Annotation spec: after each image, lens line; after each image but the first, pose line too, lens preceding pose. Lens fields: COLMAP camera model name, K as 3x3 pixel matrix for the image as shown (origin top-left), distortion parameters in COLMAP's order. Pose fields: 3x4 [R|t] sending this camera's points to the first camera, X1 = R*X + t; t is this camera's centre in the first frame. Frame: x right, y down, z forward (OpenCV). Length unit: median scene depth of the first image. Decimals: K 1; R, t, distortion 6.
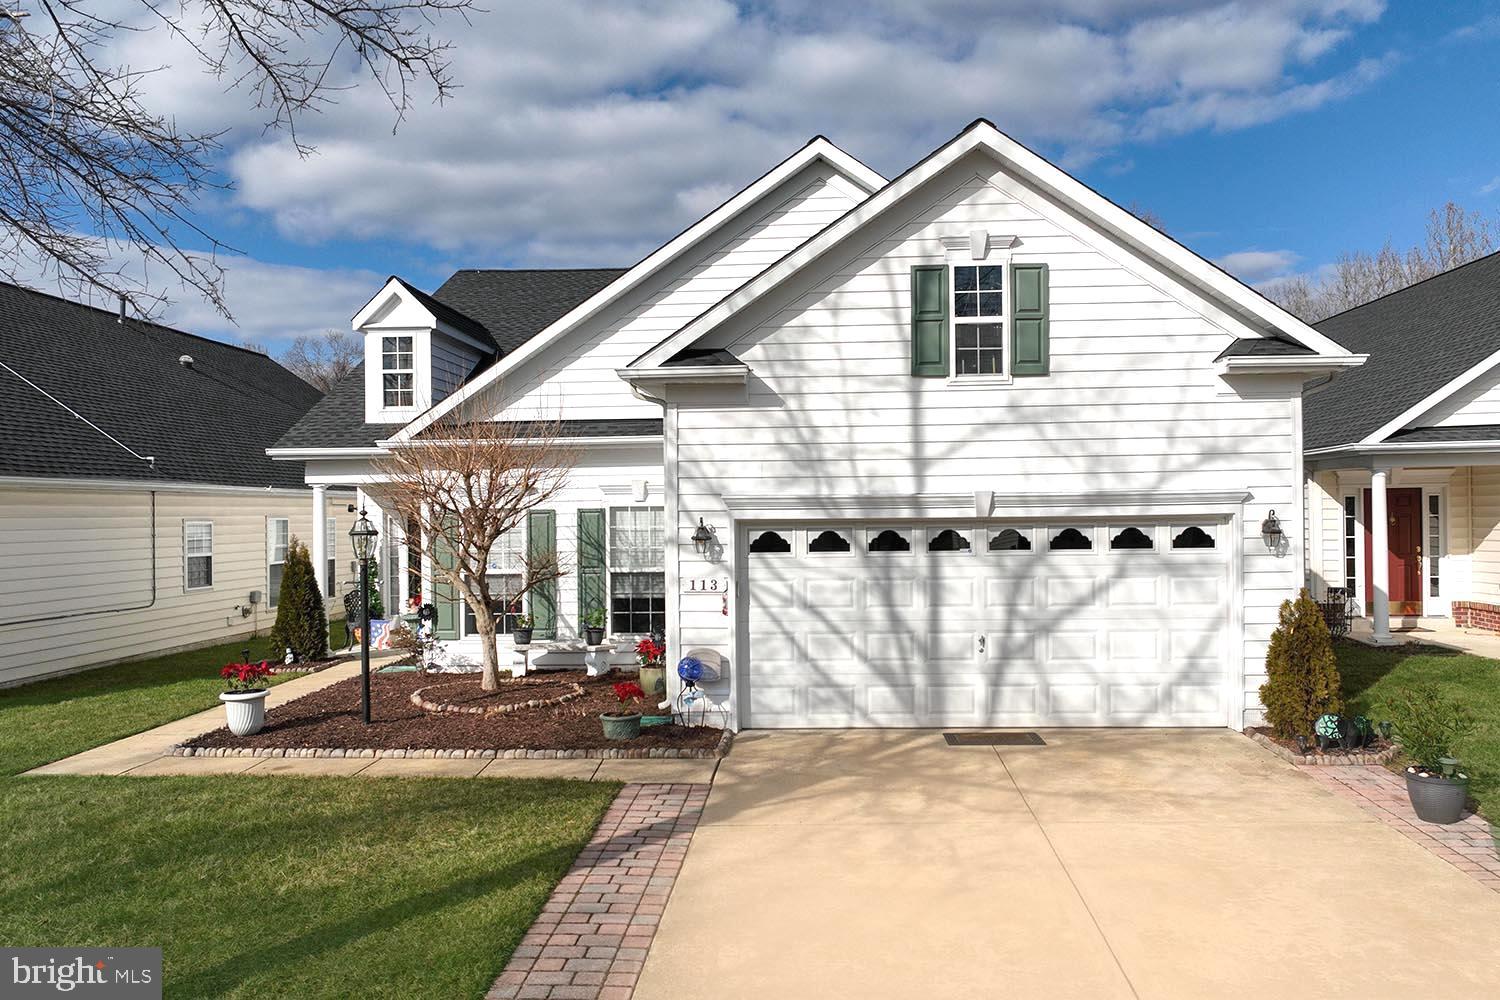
lens RADIAL K [[1170.1, 0, 750.0], [0, 1170.1, 500.0], [0, 0, 1]] dist [-0.000720, 0.004627]
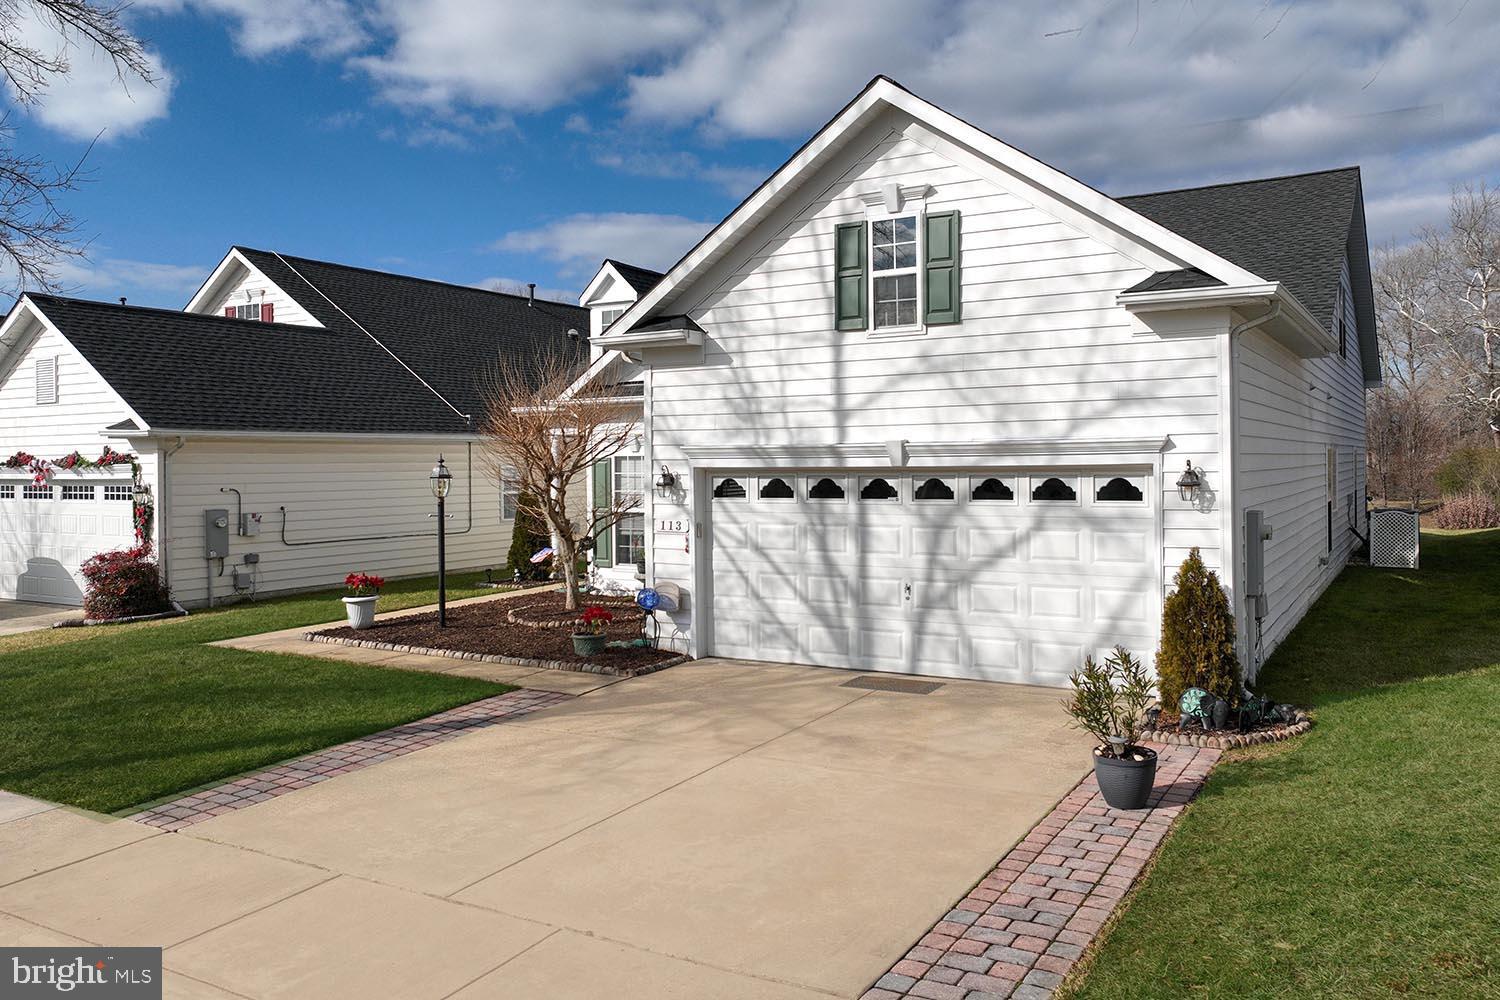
lens RADIAL K [[1143.0, 0, 748.3], [0, 1143.0, 451.1], [0, 0, 1]] dist [-0.001175, 0.004554]
pose [[0.886450, -0.001690, -0.462822, 0.539224], [0.004746, 0.999974, 0.005440, -0.004708], [0.462801, -0.007019, 0.886434, 0.060439]]
